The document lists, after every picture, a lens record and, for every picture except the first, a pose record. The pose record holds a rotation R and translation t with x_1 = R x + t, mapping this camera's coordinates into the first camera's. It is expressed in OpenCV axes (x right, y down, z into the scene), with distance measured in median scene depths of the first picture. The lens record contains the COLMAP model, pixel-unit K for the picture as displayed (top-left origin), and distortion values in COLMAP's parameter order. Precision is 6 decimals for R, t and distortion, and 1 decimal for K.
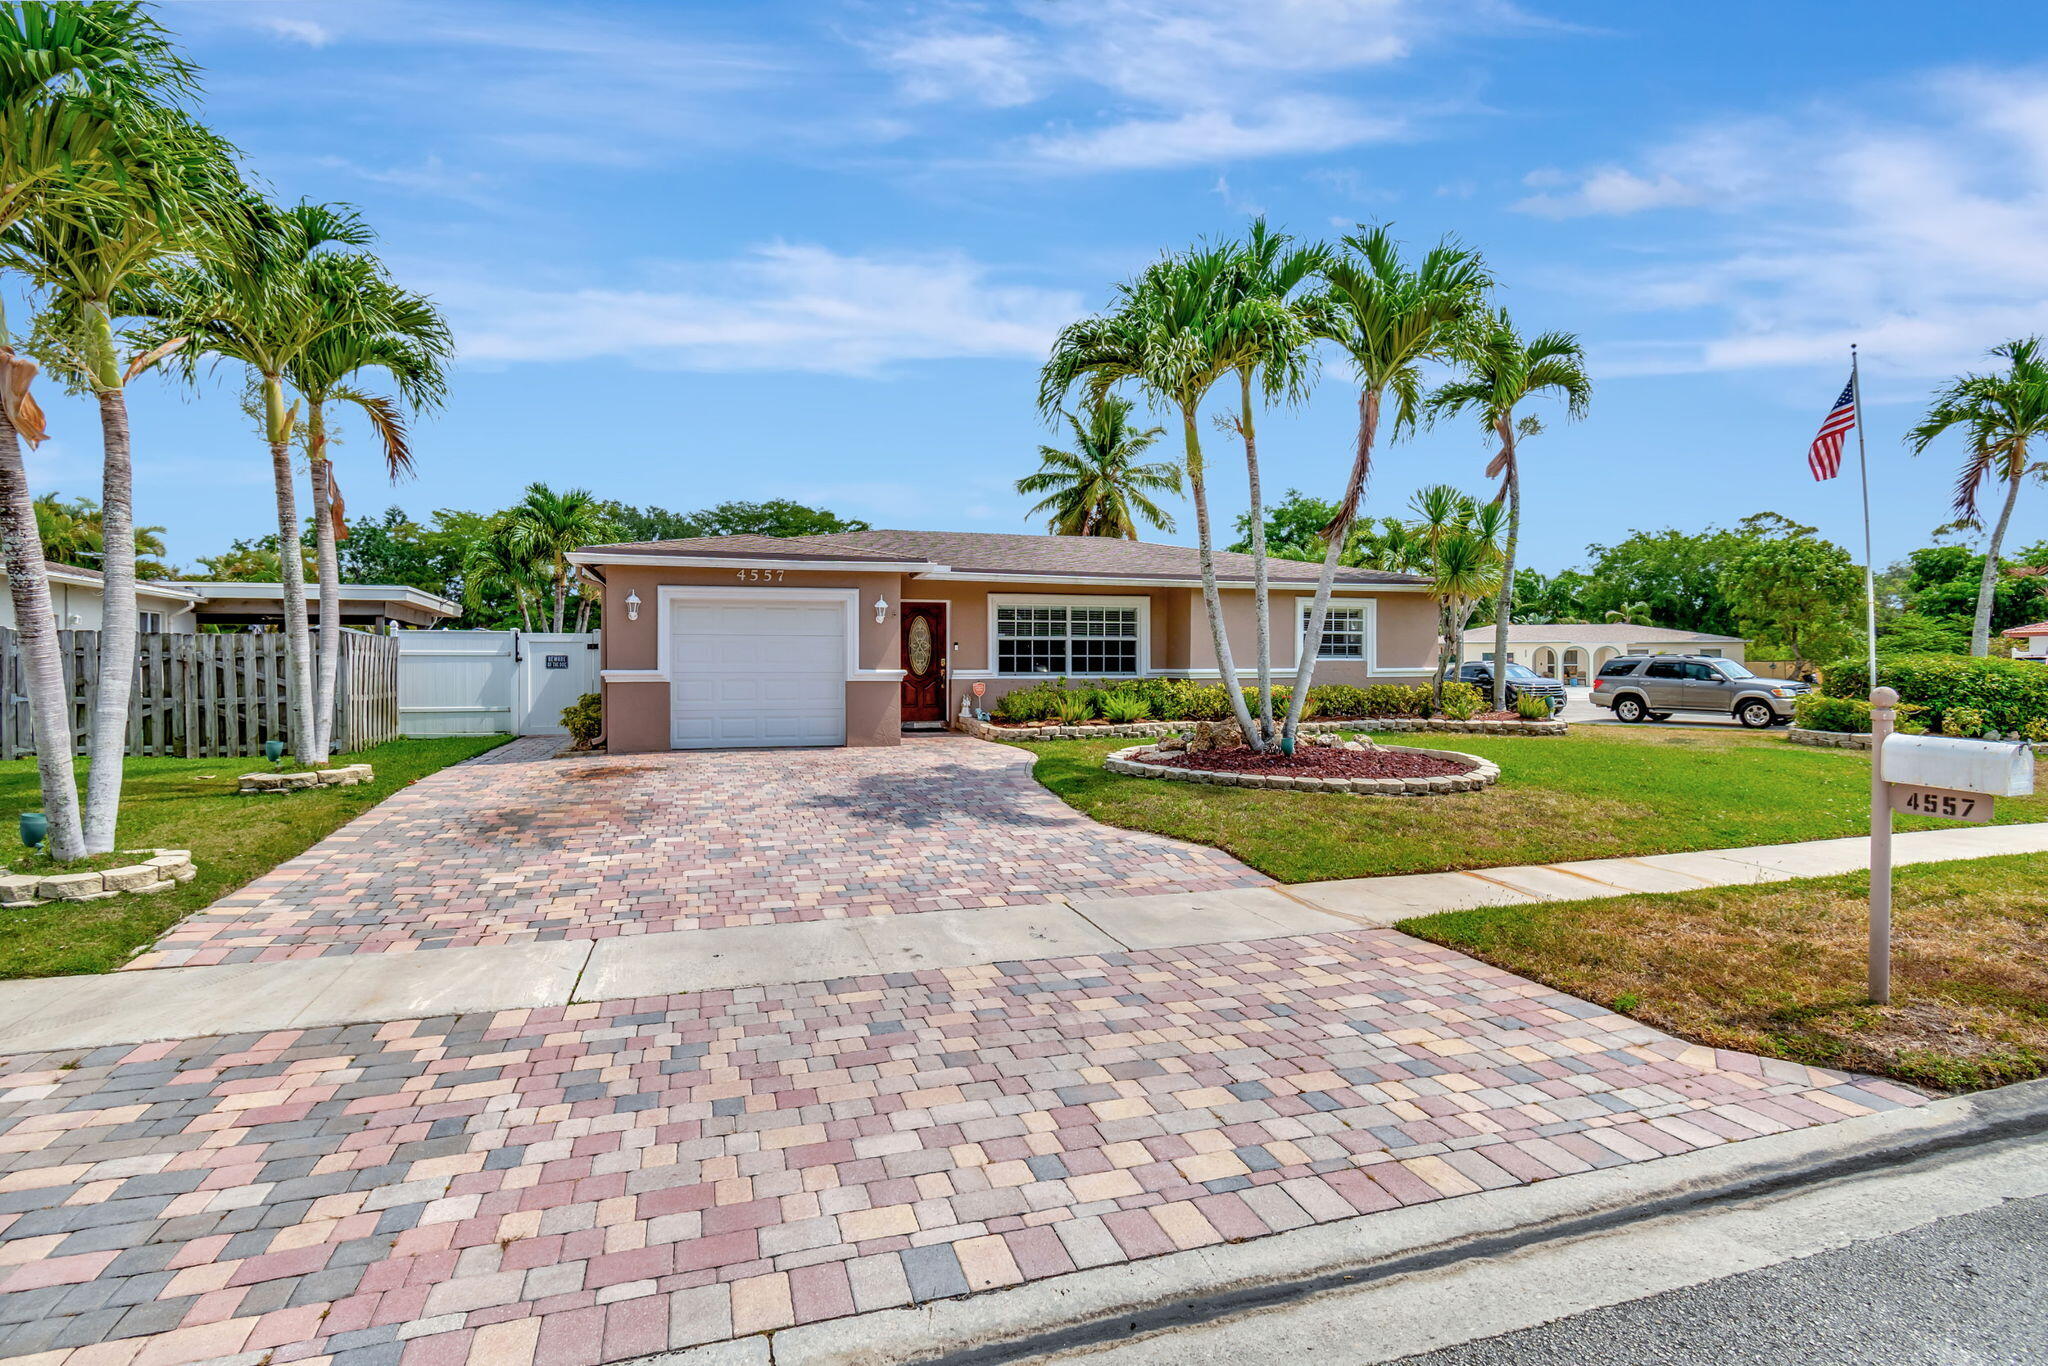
lens RADIAL K [[983.9, 0, 1017.8], [0, 983.9, 678.0], [0, 0, 1]] dist [-0.001301, -0.000749]
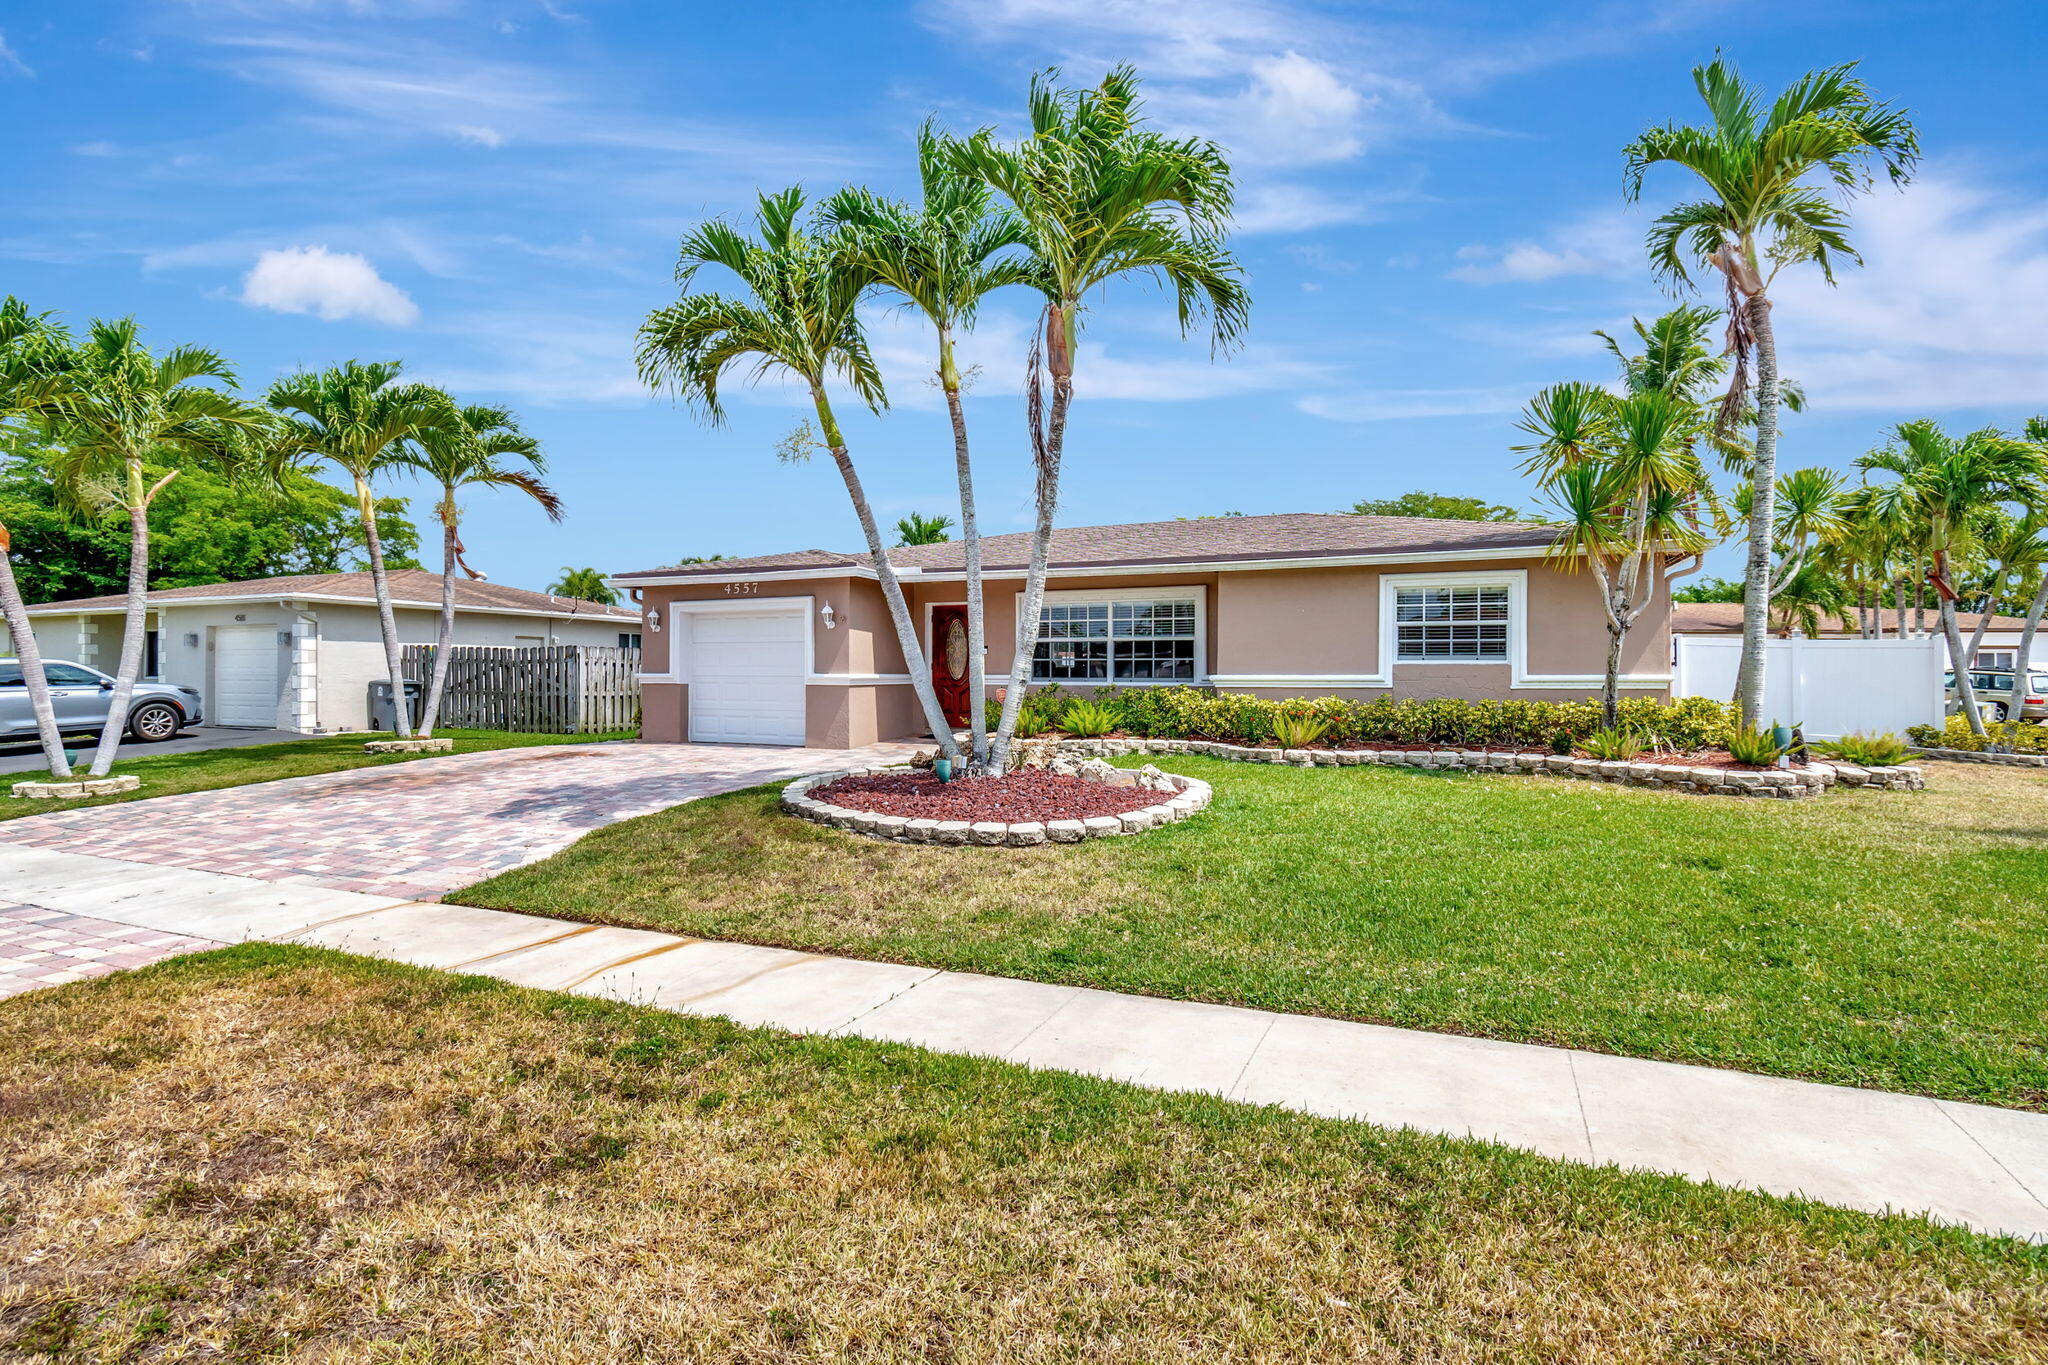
lens RADIAL K [[1009.5, 0, 1018.7], [0, 1009.5, 677.4], [0, 0, 1]] dist [-0.000933, -0.000515]
pose [[0.754007, 0.005459, -0.656843, 0.673435], [-0.010033, 0.999945, -0.003207, -0.003335], [0.656789, 0.009009, 0.754020, 0.325693]]
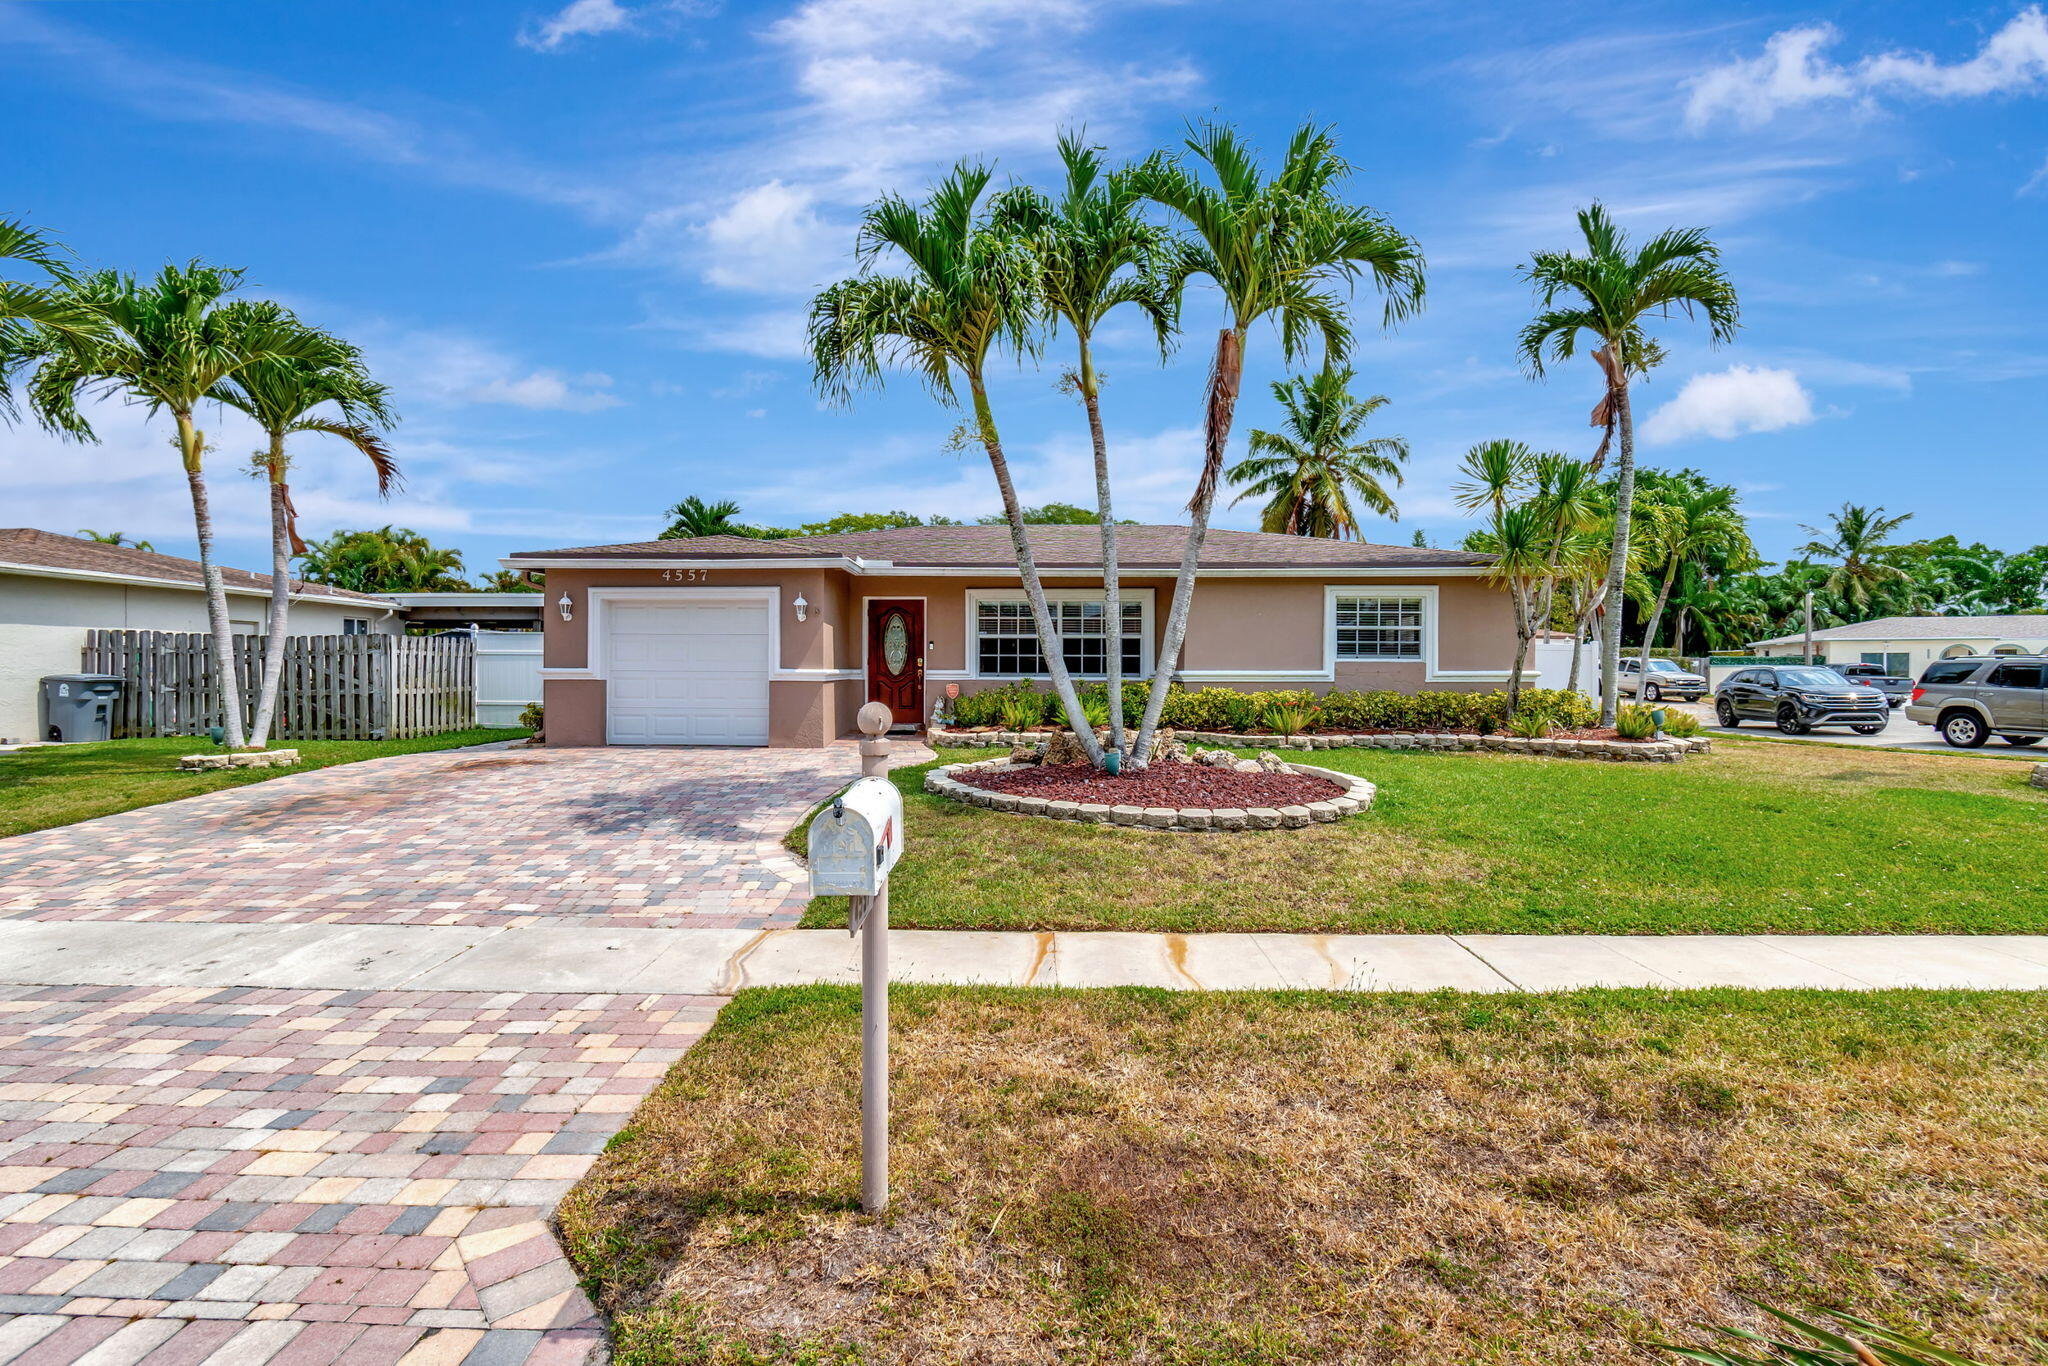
lens RADIAL K [[993.4, 0, 1021.6], [0, 993.4, 674.8], [0, 0, 1]] dist [-0.002342, -0.001478]
pose [[0.946691, 0.007364, -0.322058, 0.369074], [-0.008542, 0.999961, -0.002246, -0.002450], [0.322029, 0.004878, 0.946717, 0.136031]]
